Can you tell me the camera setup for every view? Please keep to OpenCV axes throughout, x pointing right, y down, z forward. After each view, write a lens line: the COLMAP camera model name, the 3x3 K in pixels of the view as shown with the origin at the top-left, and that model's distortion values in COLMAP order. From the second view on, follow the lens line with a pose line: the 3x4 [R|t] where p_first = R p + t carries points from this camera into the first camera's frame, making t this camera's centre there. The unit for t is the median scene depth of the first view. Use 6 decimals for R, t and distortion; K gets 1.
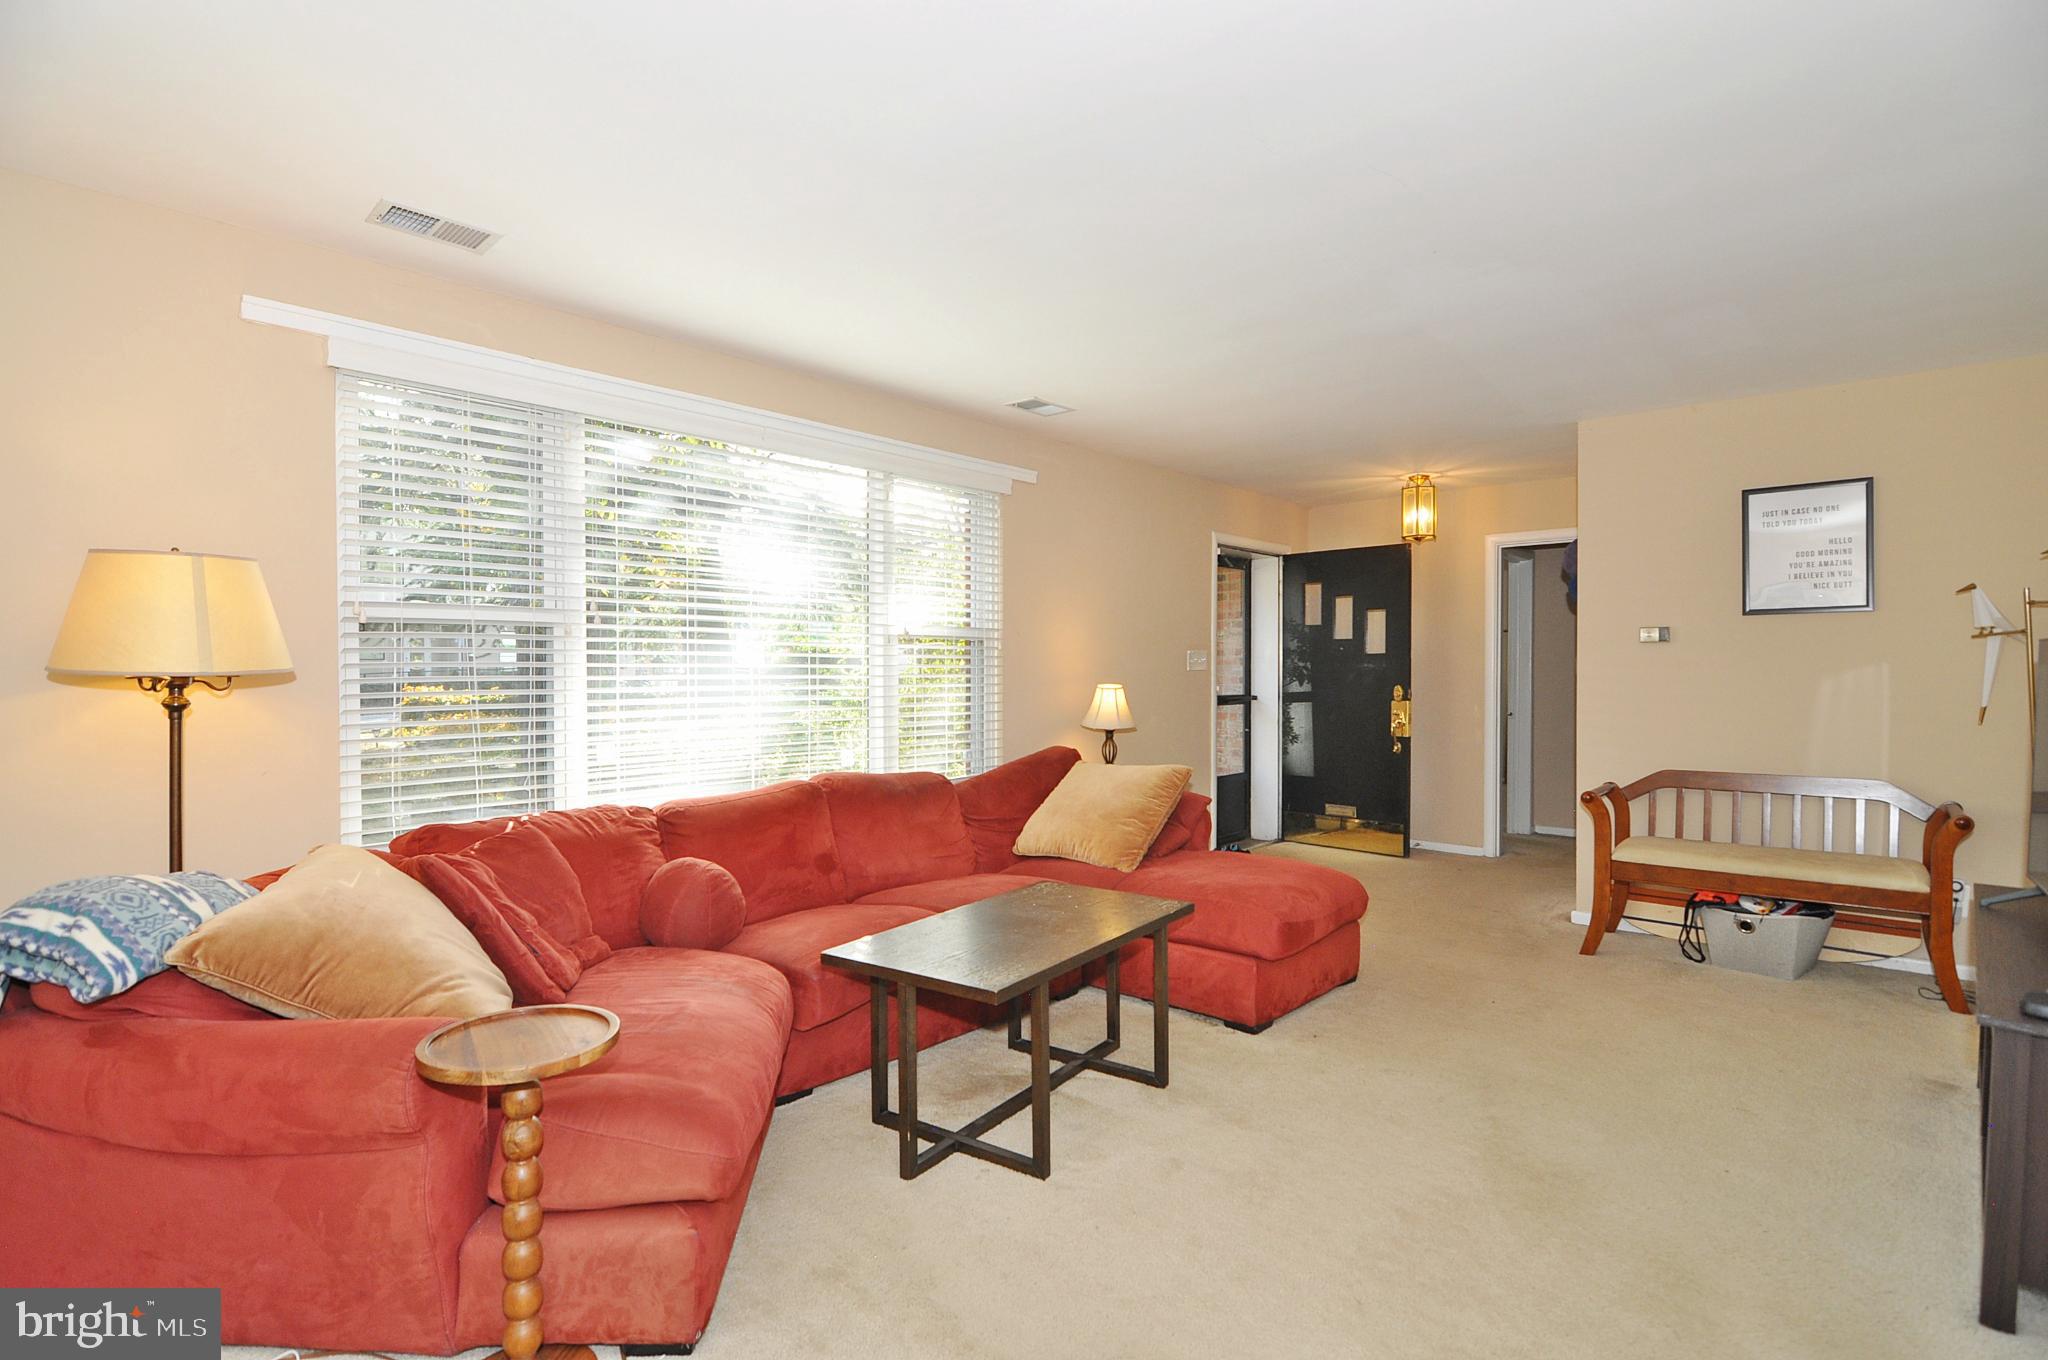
lens RADIAL K [[989.1, 0, 1029.3], [0, 989.1, 677.1], [0, 0, 1]] dist [-0.010906, -0.004414]
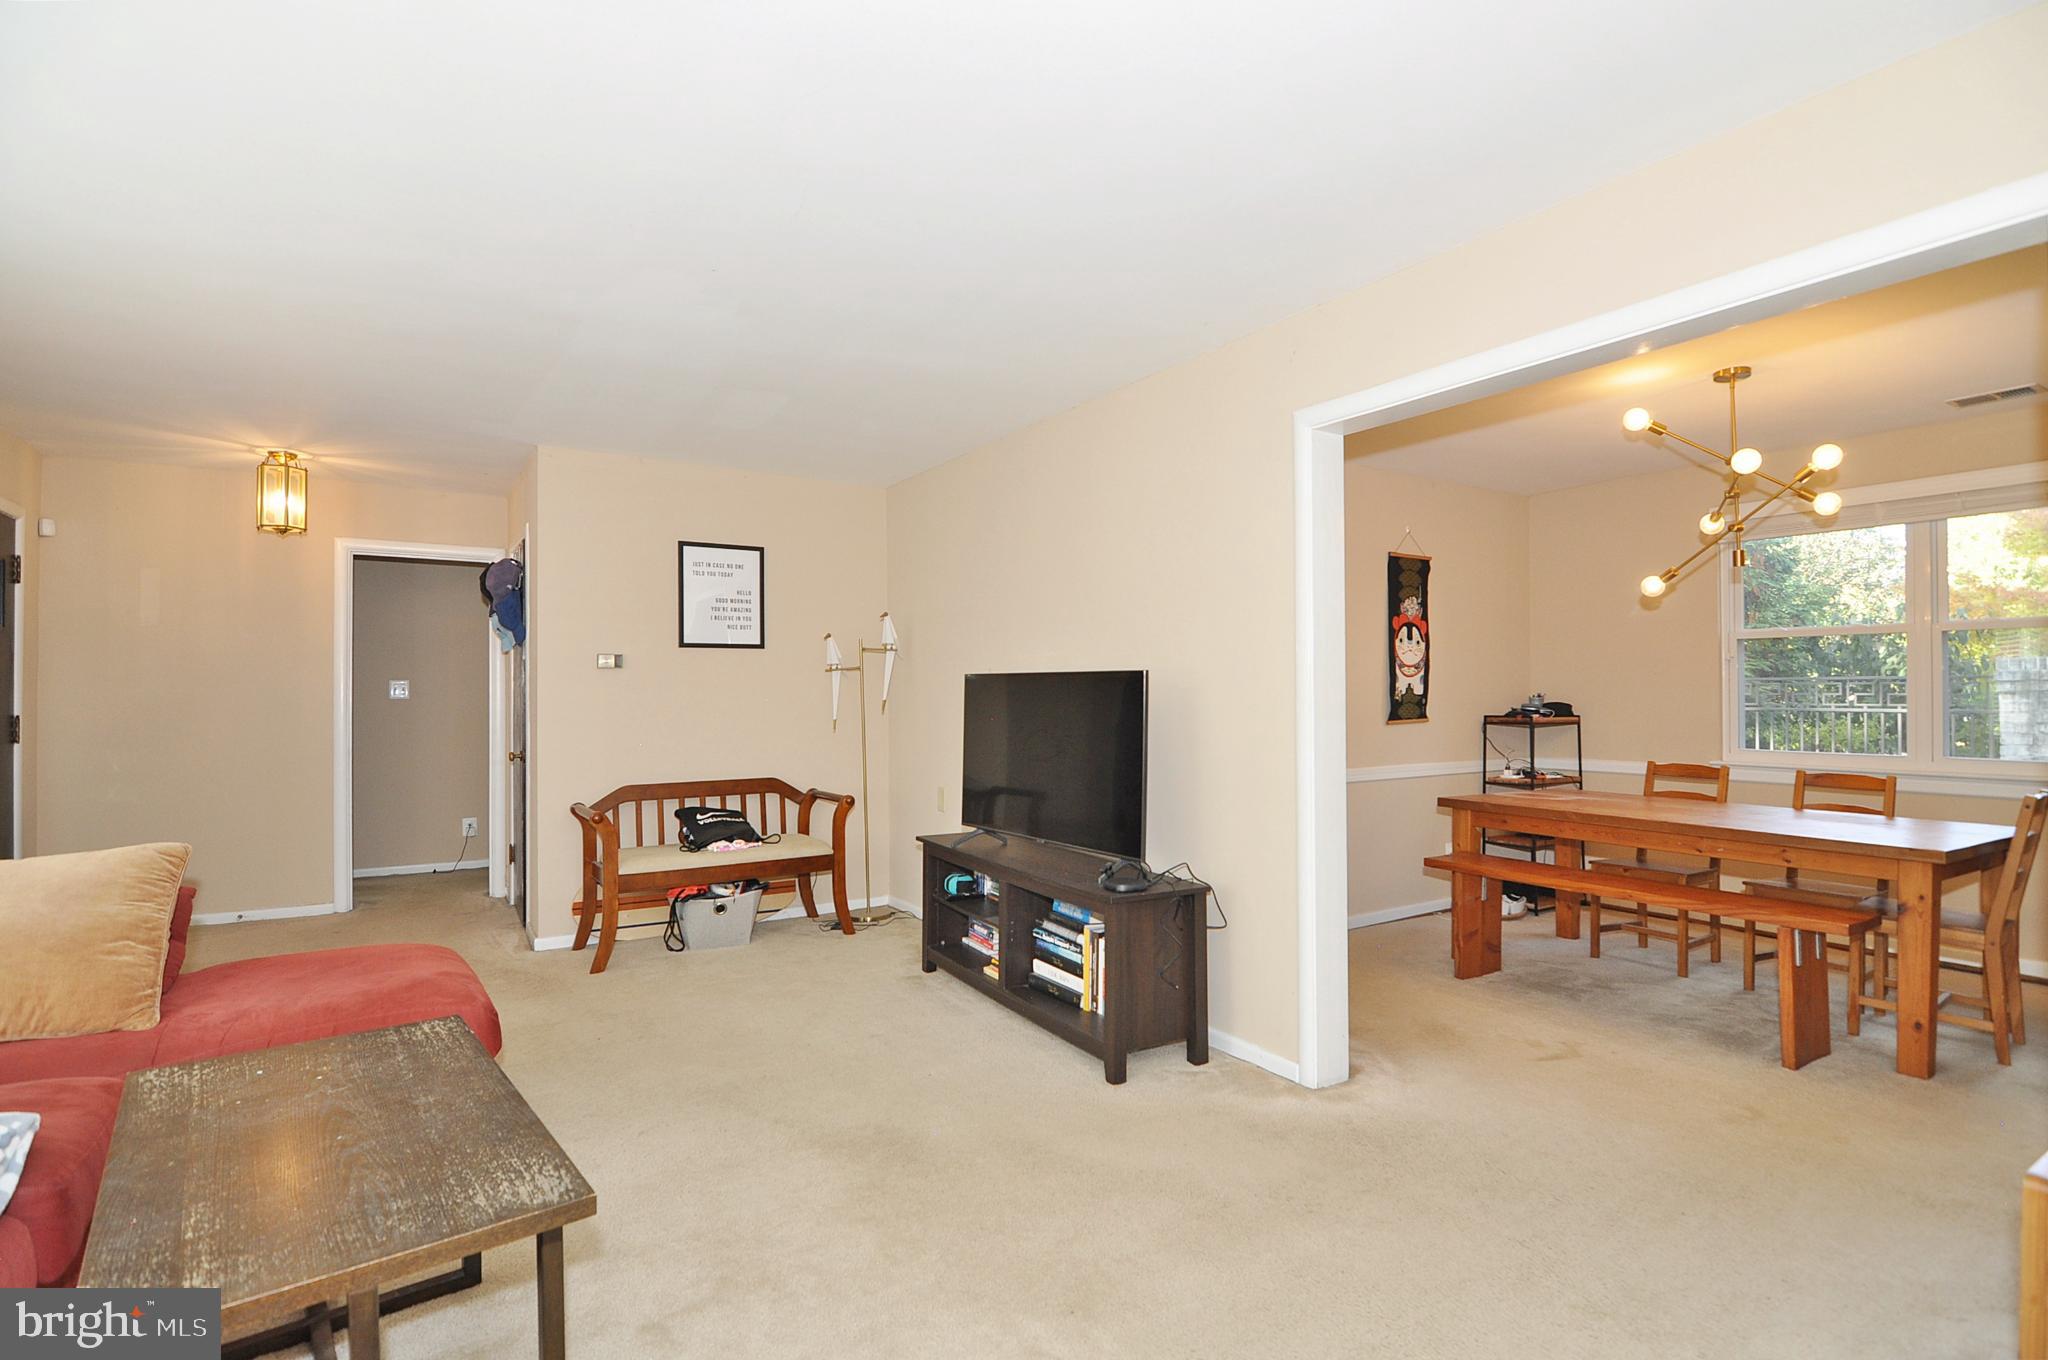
lens RADIAL K [[989.1, 0, 1021.1], [0, 989.1, 675.4], [0, 0, 1]] dist [-0.010906, -0.004414]
pose [[0.268584, 0.019063, 0.963068, -0.313868], [0.005888, 0.999753, -0.021431, -0.001740], [-0.963238, 0.011426, 0.268405, 0.303738]]
